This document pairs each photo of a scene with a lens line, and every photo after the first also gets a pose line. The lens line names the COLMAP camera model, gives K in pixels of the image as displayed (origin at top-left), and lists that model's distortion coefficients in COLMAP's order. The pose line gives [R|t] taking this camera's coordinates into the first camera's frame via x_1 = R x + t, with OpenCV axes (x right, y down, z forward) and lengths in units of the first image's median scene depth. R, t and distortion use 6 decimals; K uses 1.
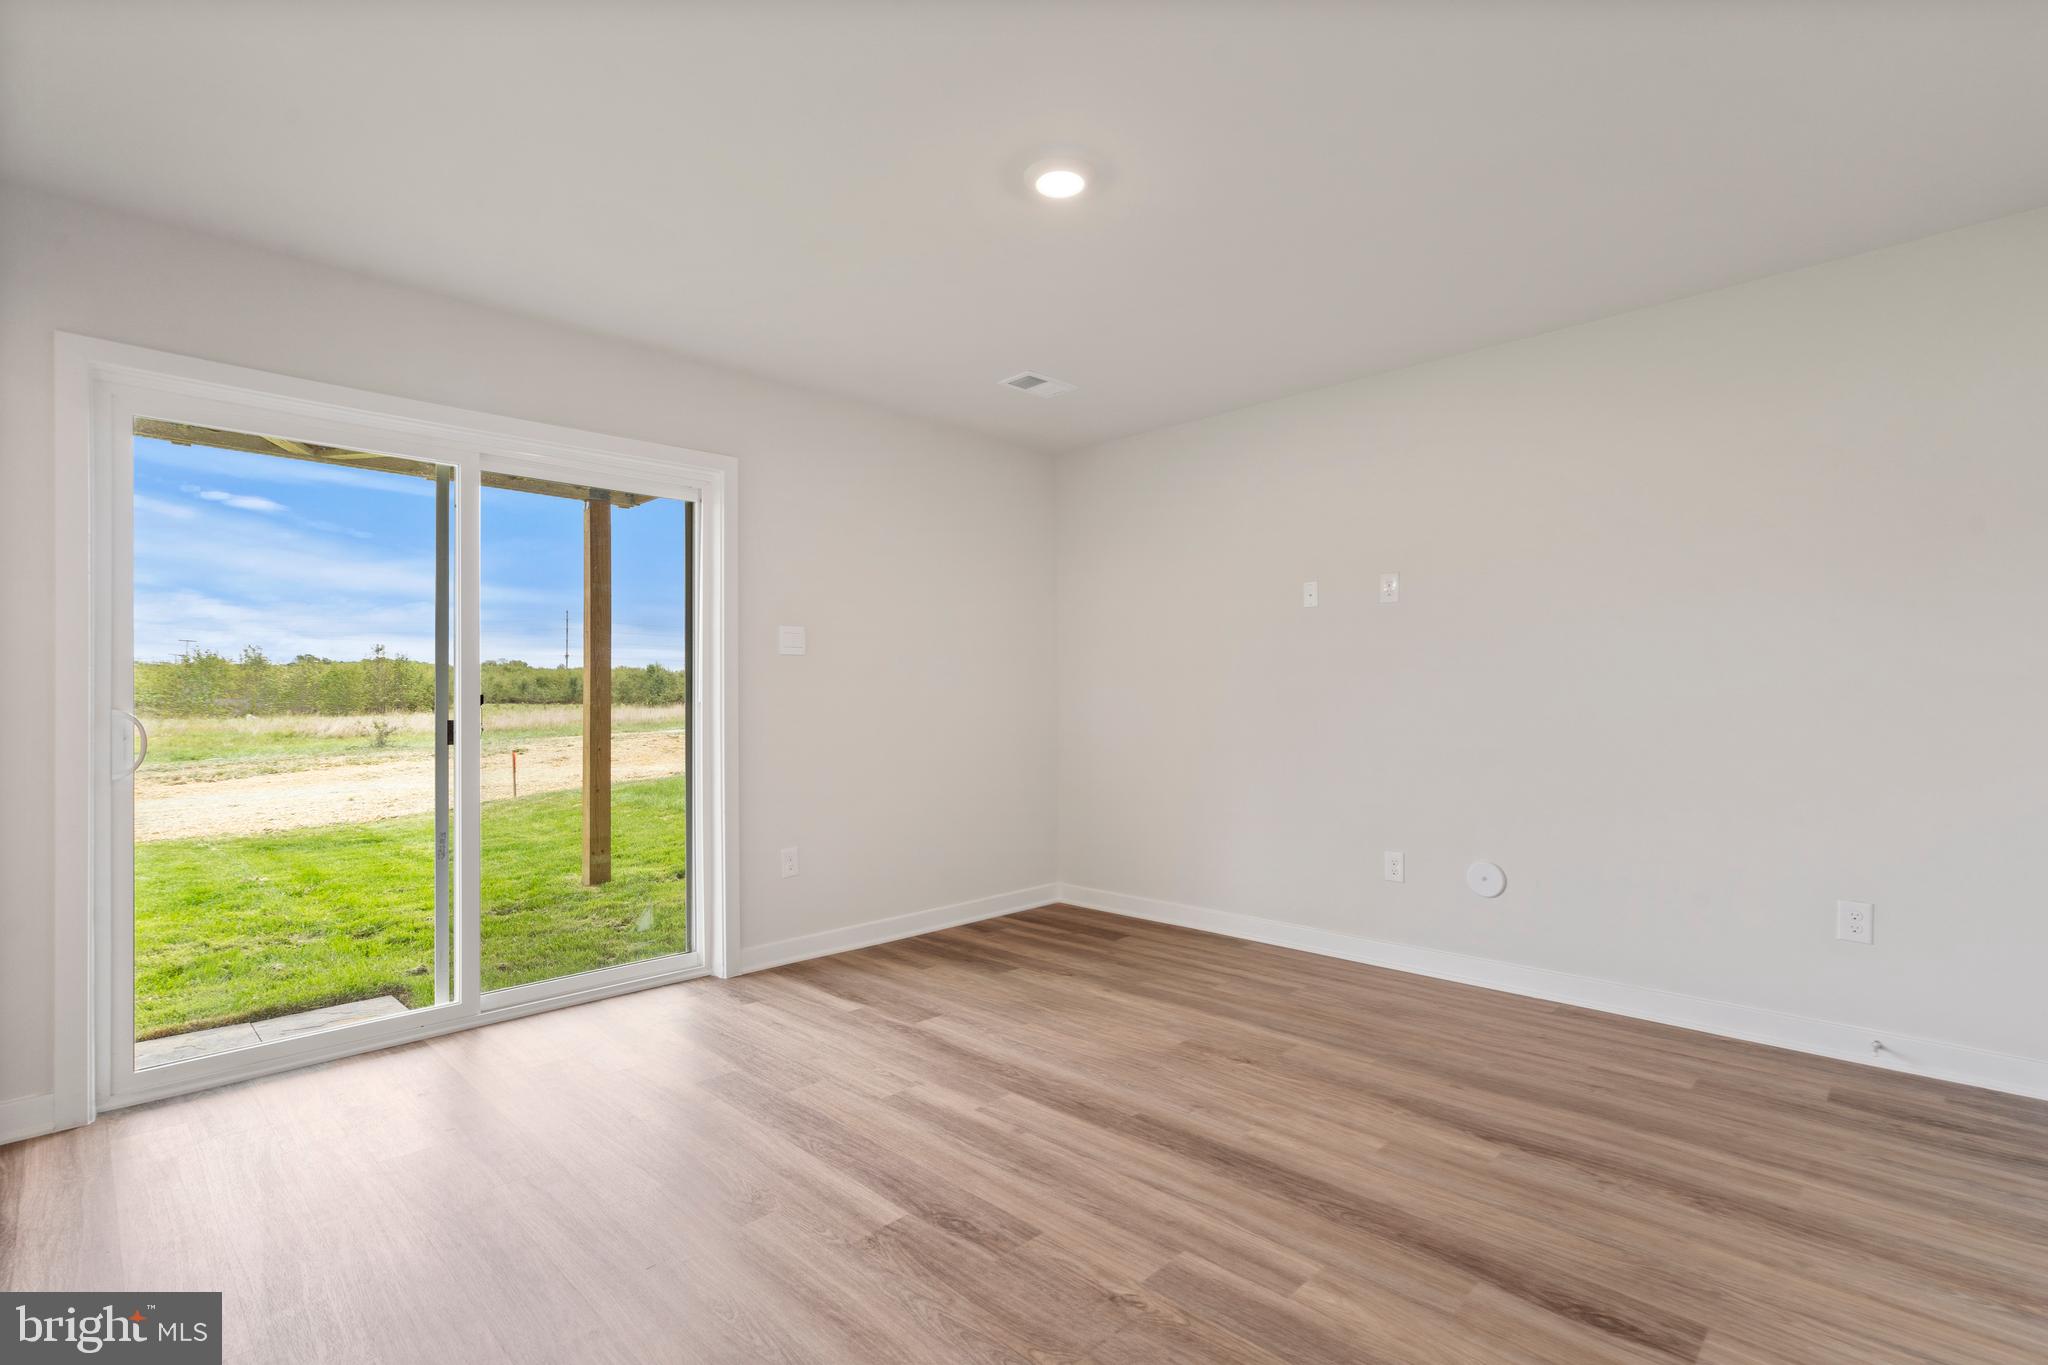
lens RADIAL K [[950.2, 0, 1012.6], [0, 950.2, 687.2], [0, 0, 1]] dist [-0.006743, 0.002279]
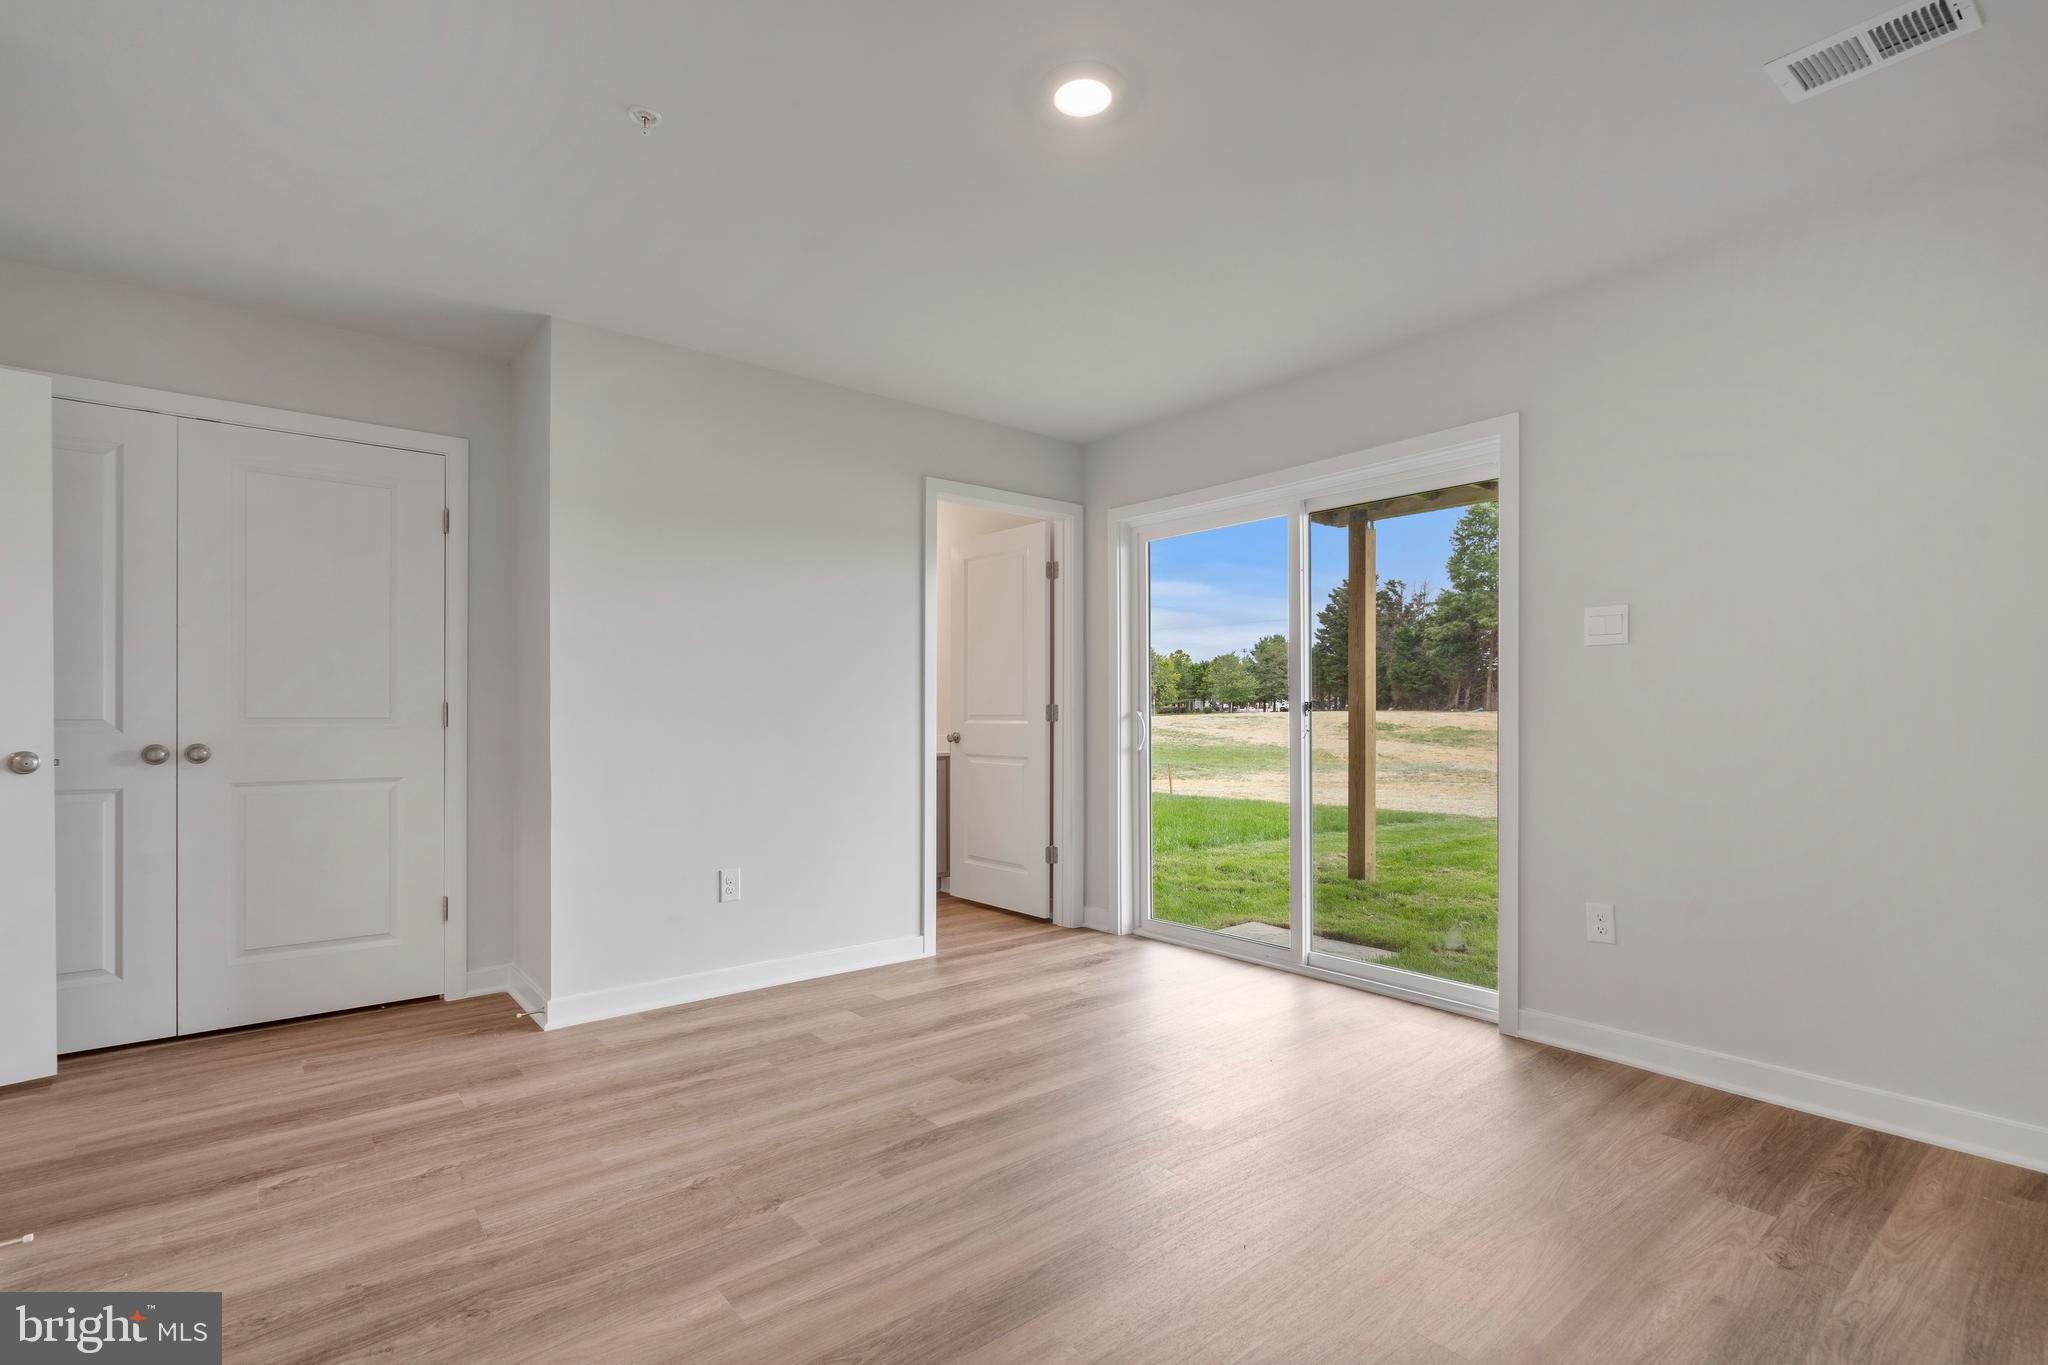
lens RADIAL K [[950.2, 0, 1012.0], [0, 950.2, 701.7], [0, 0, 1]] dist [-0.006743, 0.002279]
pose [[-0.098222, -0.002619, -0.995161, 0.836449], [0.010777, 0.999935, -0.003695, 0.013133], [0.995106, -0.011088, -0.098188, 0.932447]]
